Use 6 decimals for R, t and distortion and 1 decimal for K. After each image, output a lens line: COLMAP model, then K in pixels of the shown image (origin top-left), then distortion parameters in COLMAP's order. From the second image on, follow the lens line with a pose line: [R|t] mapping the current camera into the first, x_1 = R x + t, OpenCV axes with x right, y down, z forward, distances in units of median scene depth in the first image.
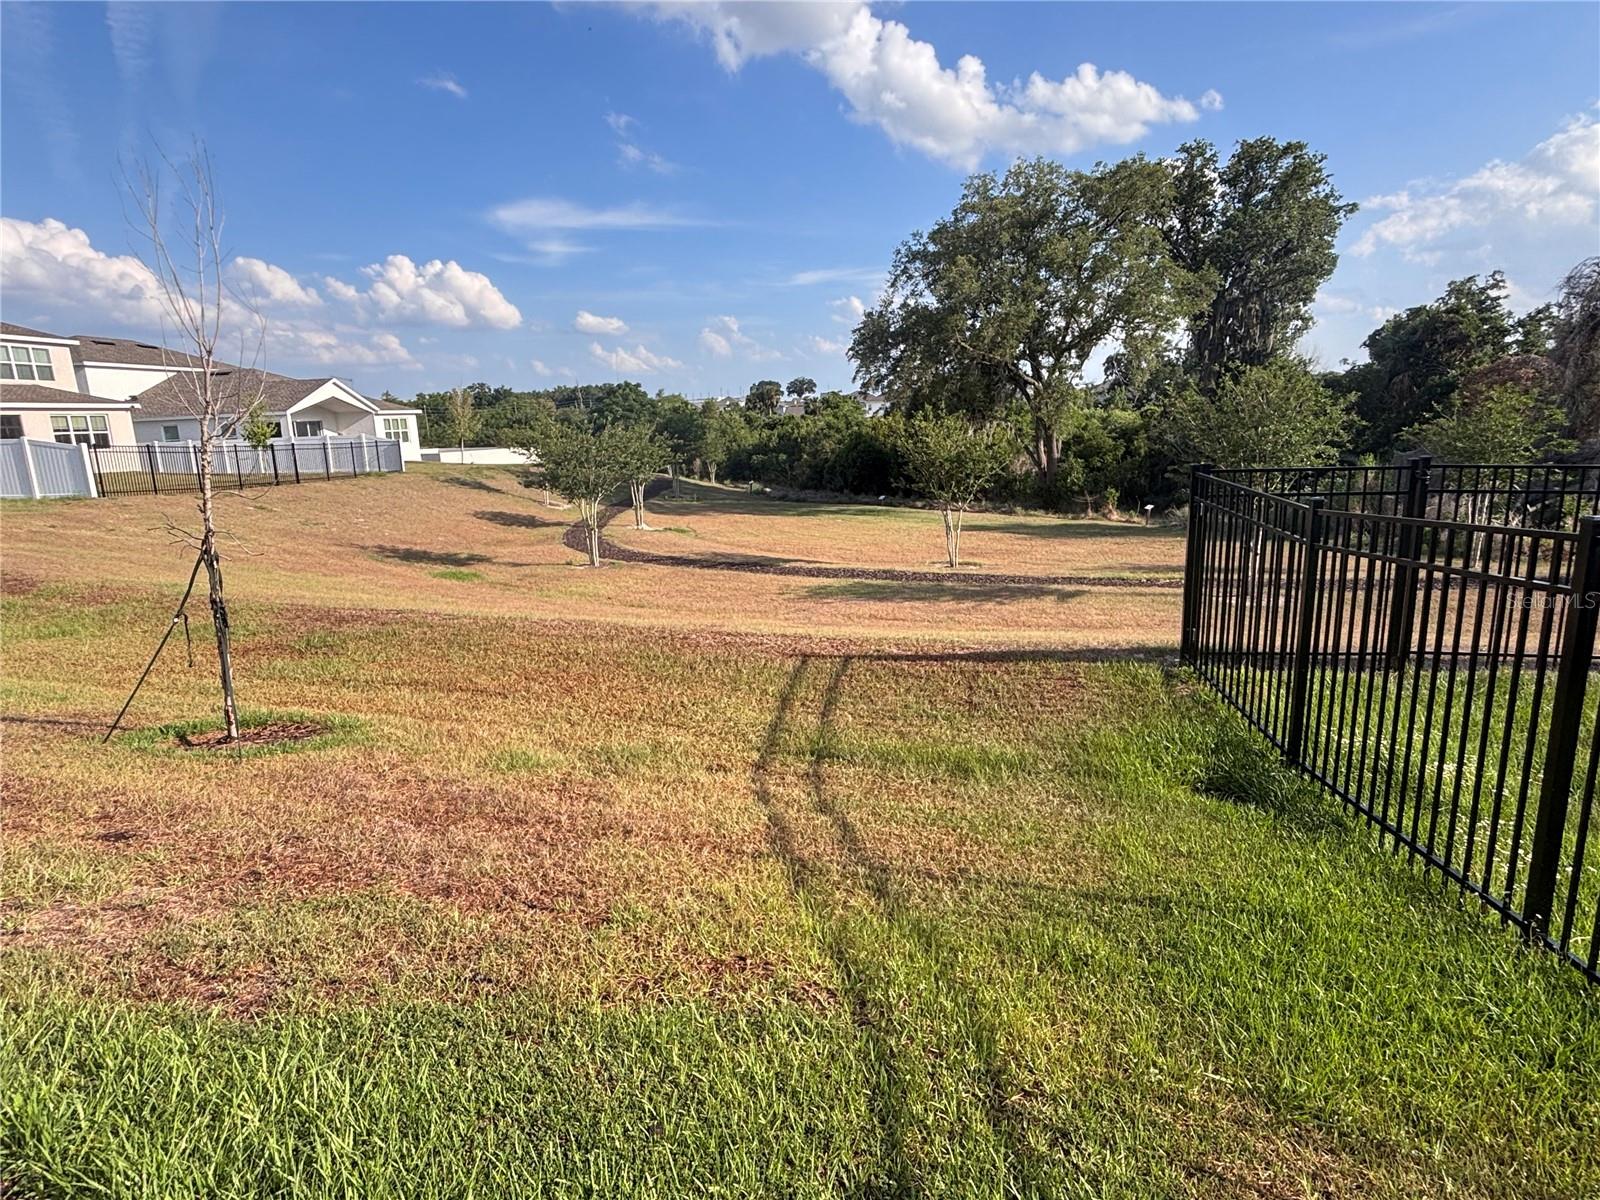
lens RADIAL K [[839.7, 0, 802.2], [0, 839.7, 597.6], [0, 0, 1]] dist [0.001842, -0.000527]
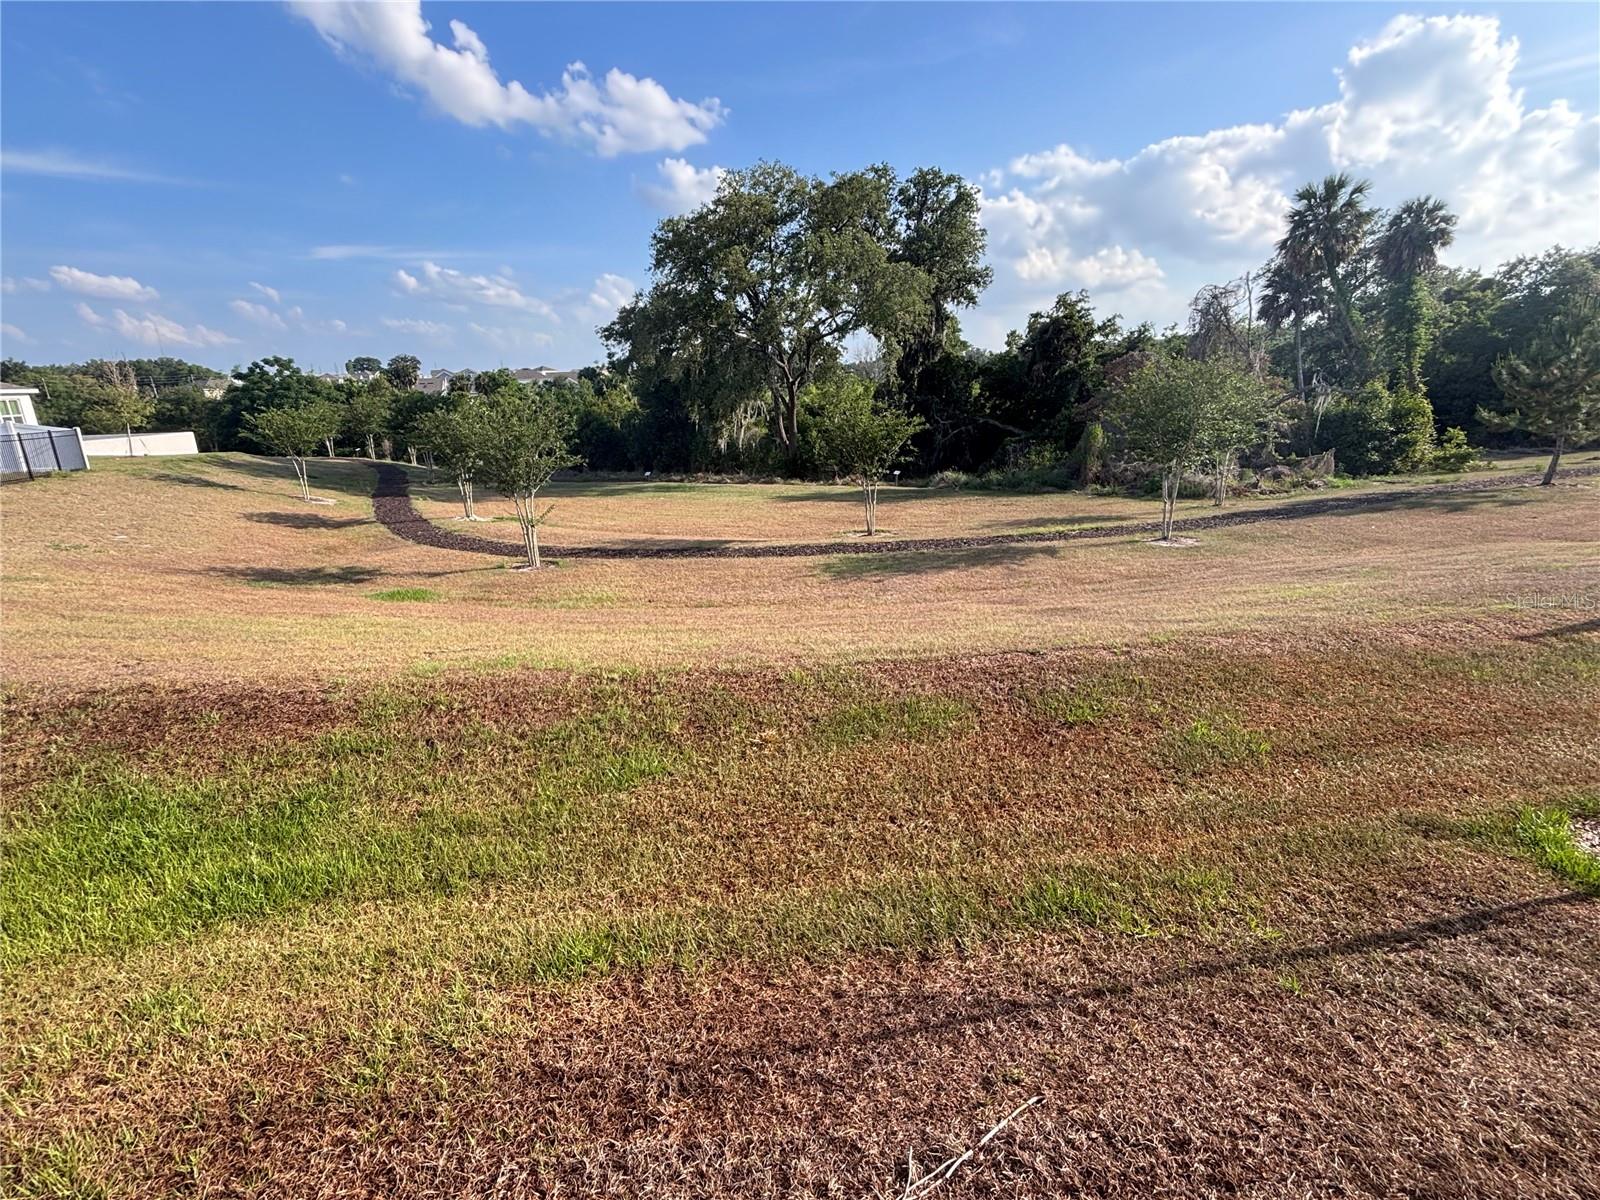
lens RADIAL K [[749.5, 0, 800.1], [0, 749.5, 600.2], [0, 0, 1]] dist [-0.000307, -0.000353]
pose [[0.900945, -0.115142, 0.418377, -0.159249], [0.091650, 0.992895, 0.075894, -0.017199], [-0.424143, -0.030032, 0.905097, 0.066917]]
